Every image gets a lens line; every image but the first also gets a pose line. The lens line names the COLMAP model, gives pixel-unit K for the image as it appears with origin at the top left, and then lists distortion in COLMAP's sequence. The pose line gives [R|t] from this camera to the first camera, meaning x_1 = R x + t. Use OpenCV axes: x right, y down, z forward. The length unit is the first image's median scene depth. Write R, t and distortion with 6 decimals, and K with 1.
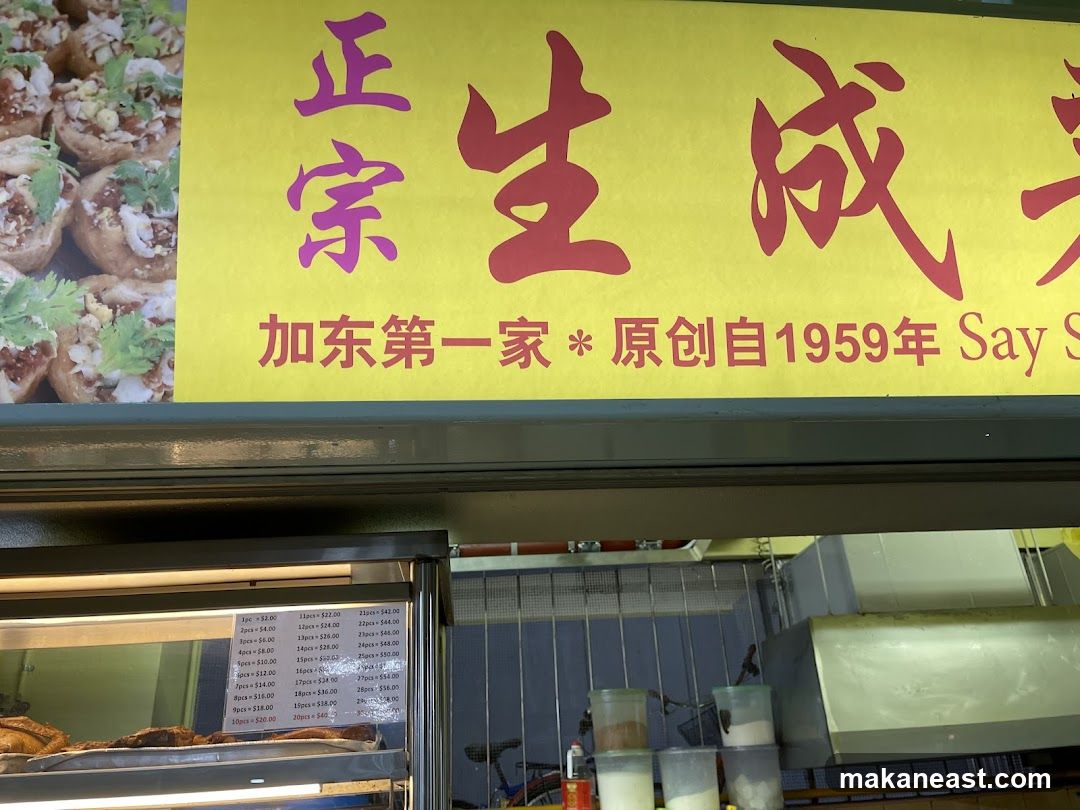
lens RADIAL K [[785.8, 0, 553.6], [0, 785.8, 423.5], [0, 0, 1]] dist [0.061697, -0.082107]
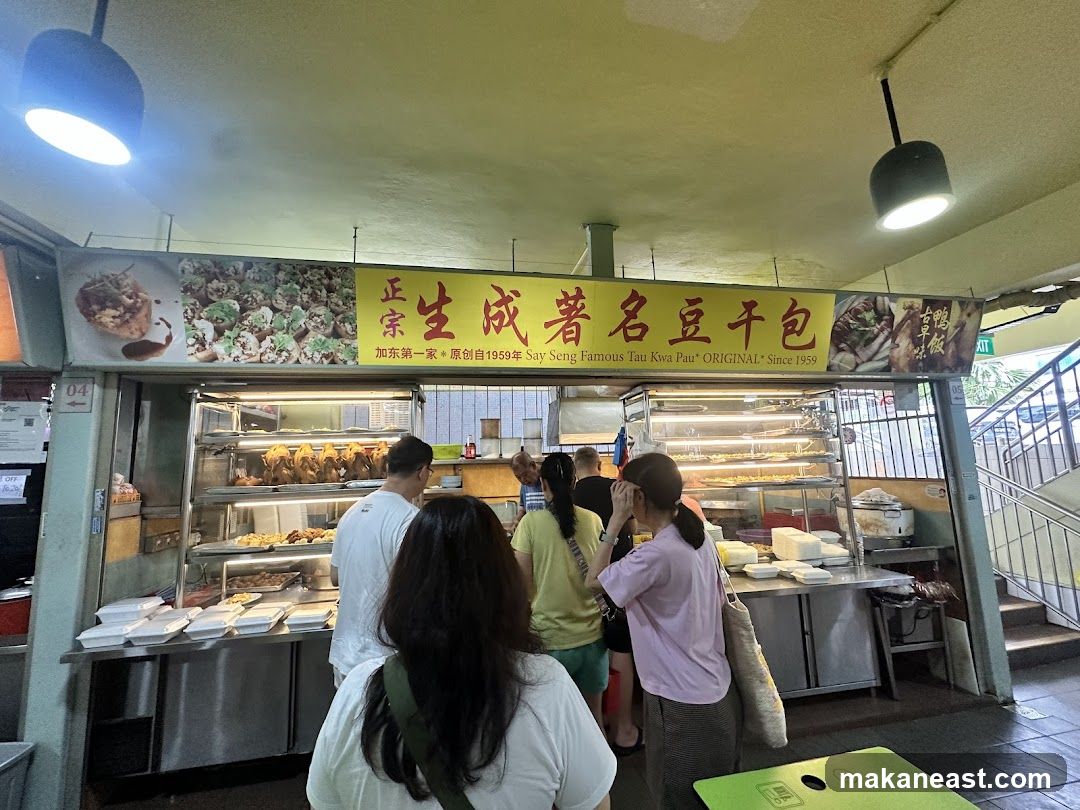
lens RADIAL K [[444.2, 0, 540.0], [0, 444.2, 405.0], [0, 0, 1]] dist [-0.010383, 0.004942]
pose [[0.994226, 0.043120, 0.098261, 0.363040], [-0.070224, 0.953851, 0.291954, -0.630792], [-0.081137, -0.297168, 0.951371, -1.690305]]
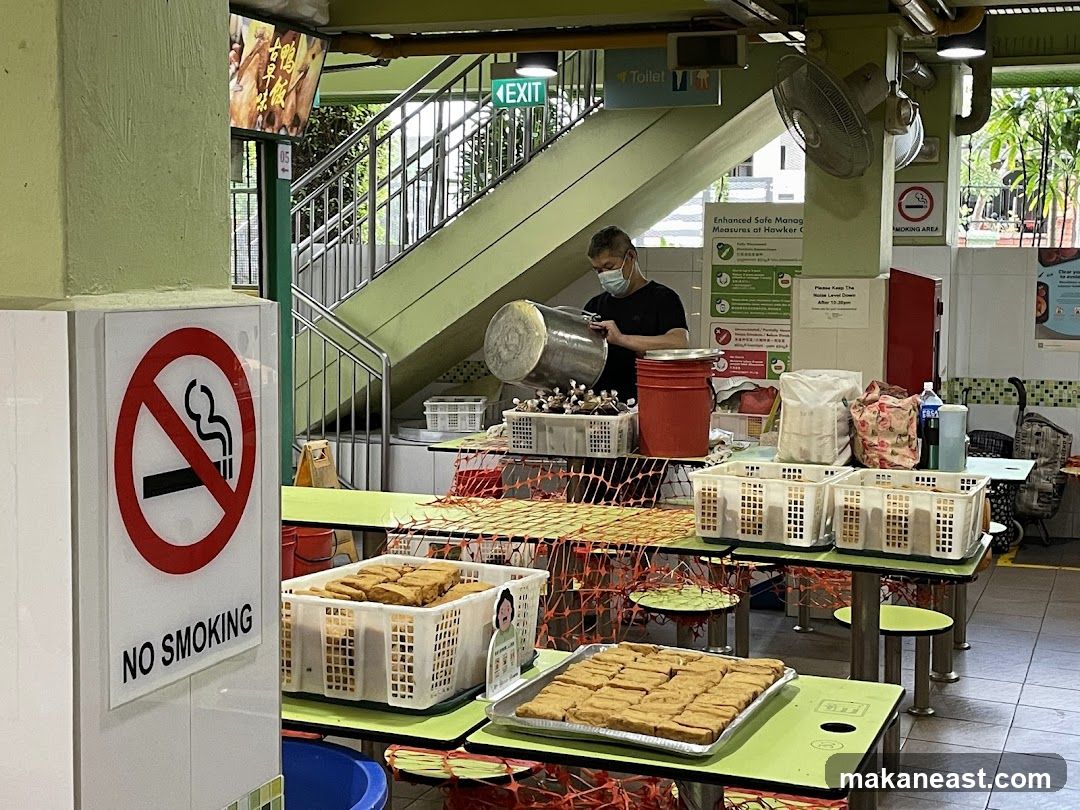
lens RADIAL K [[1540.0, 0, 540.0], [0, 1540.0, 405.0], [0, 0, 1]] dist [0.031311, 0.025685]
pose [[0.445784, -0.016399, 0.894990, -3.151460], [-0.413844, 0.882787, 0.222306, -1.244400], [-0.793731, -0.469487, 0.386746, -3.705614]]
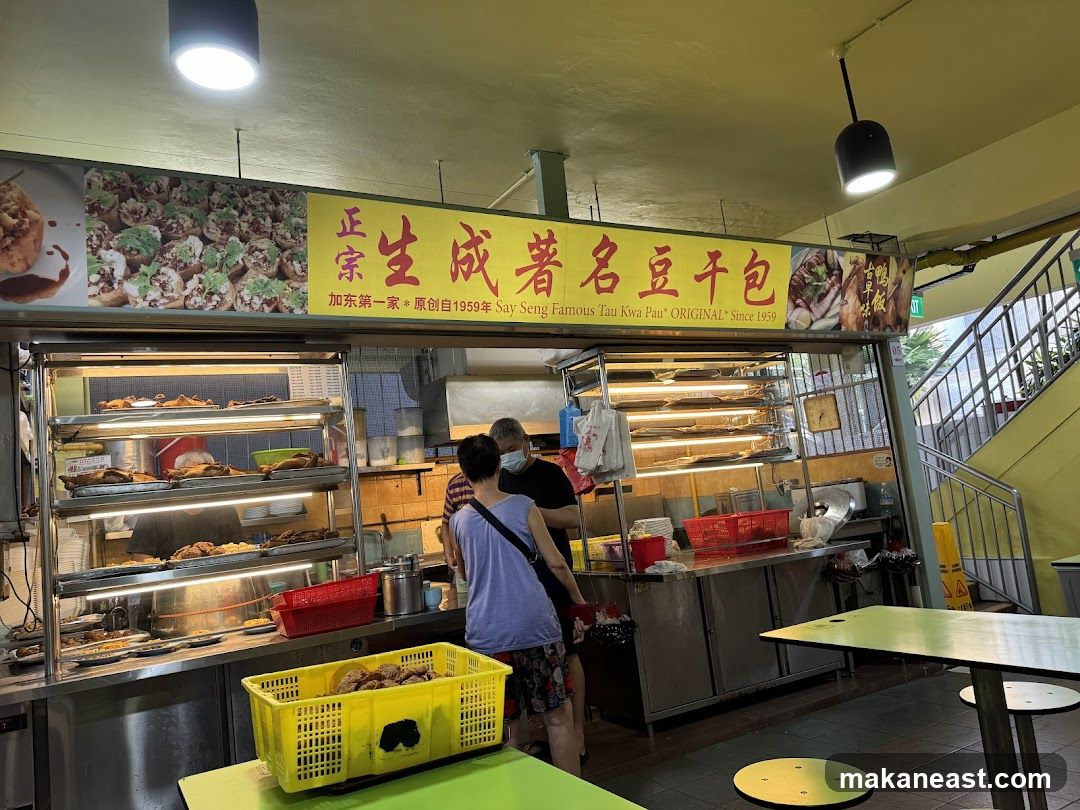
lens RADIAL K [[779.5, 0, 540.0], [0, 779.5, 405.0], [0, 0, 1]] dist [0.134261, -0.250168]
pose [[0.902147, 0.014743, 0.431177, -1.044248], [-0.129848, 0.962354, 0.238775, -0.633669], [-0.411424, -0.271398, 0.870099, -2.821338]]
